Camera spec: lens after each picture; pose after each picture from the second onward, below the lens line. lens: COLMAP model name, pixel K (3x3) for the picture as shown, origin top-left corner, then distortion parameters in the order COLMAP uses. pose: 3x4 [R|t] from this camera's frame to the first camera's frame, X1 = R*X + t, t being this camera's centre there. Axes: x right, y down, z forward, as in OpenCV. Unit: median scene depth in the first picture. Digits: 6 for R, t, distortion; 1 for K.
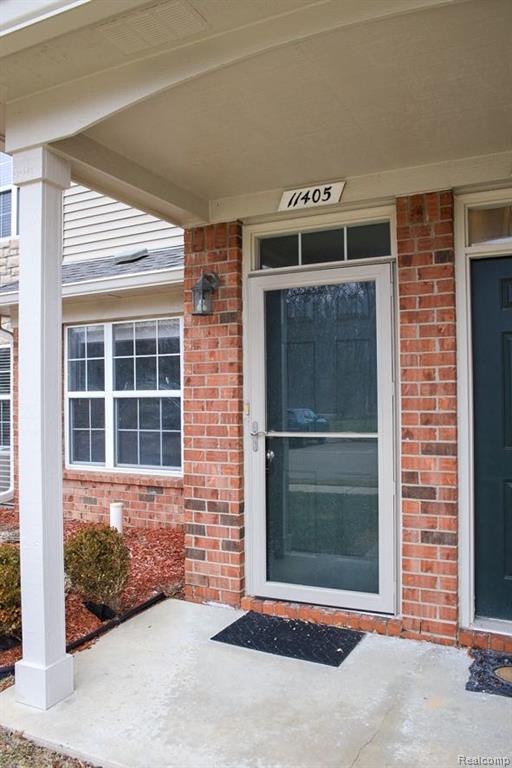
lens RADIAL K [[591.9, 0, 255.3], [0, 591.9, 383.9], [0, 0, 1]] dist [-0.081557, 0.005624]
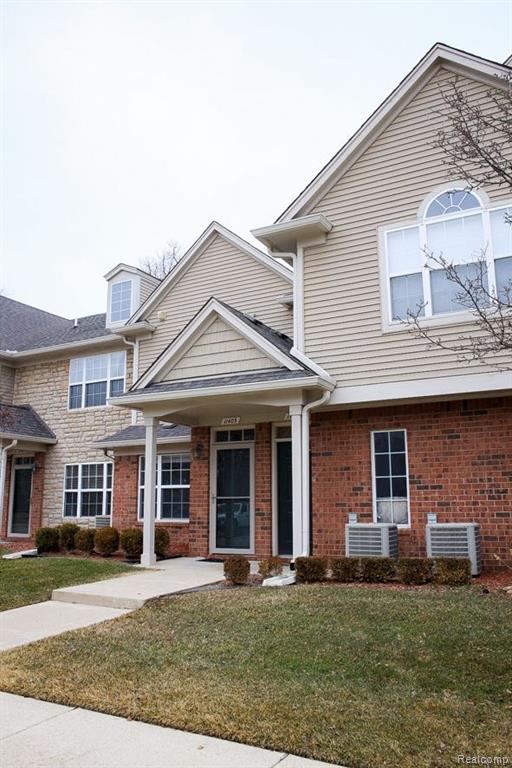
lens RADIAL K [[591.9, 0, 257.6], [0, 591.9, 385.3], [0, 0, 1]] dist [-0.081557, 0.005624]
pose [[0.999404, -0.000022, -0.034507, 0.325389], [-0.006137, 0.983943, -0.178376, 0.055714], [0.033957, 0.178481, 0.983357, -2.017842]]
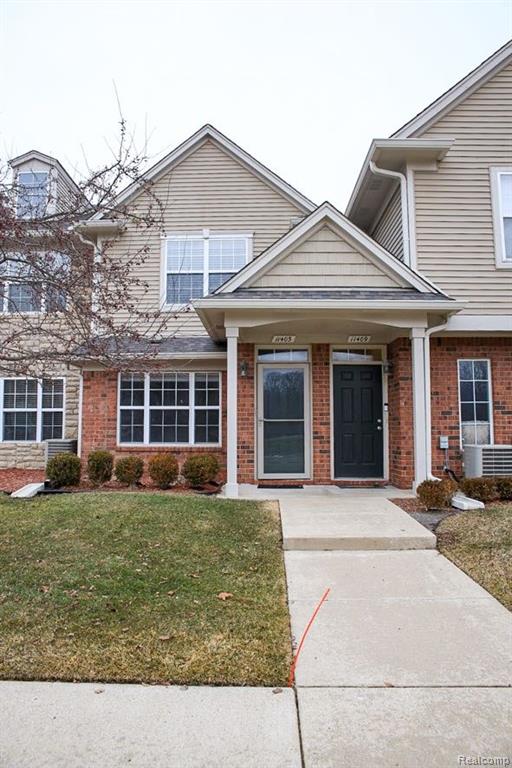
lens RADIAL K [[522.4, 0, 258.6], [0, 522.4, 370.3], [0, 0, 1]] dist [-0.085785, 0.032315]
pose [[0.904351, 0.058284, 0.422792, -1.052696], [-0.018586, 0.995070, -0.097420, 0.090226], [-0.426386, 0.080244, 0.900975, -1.224888]]
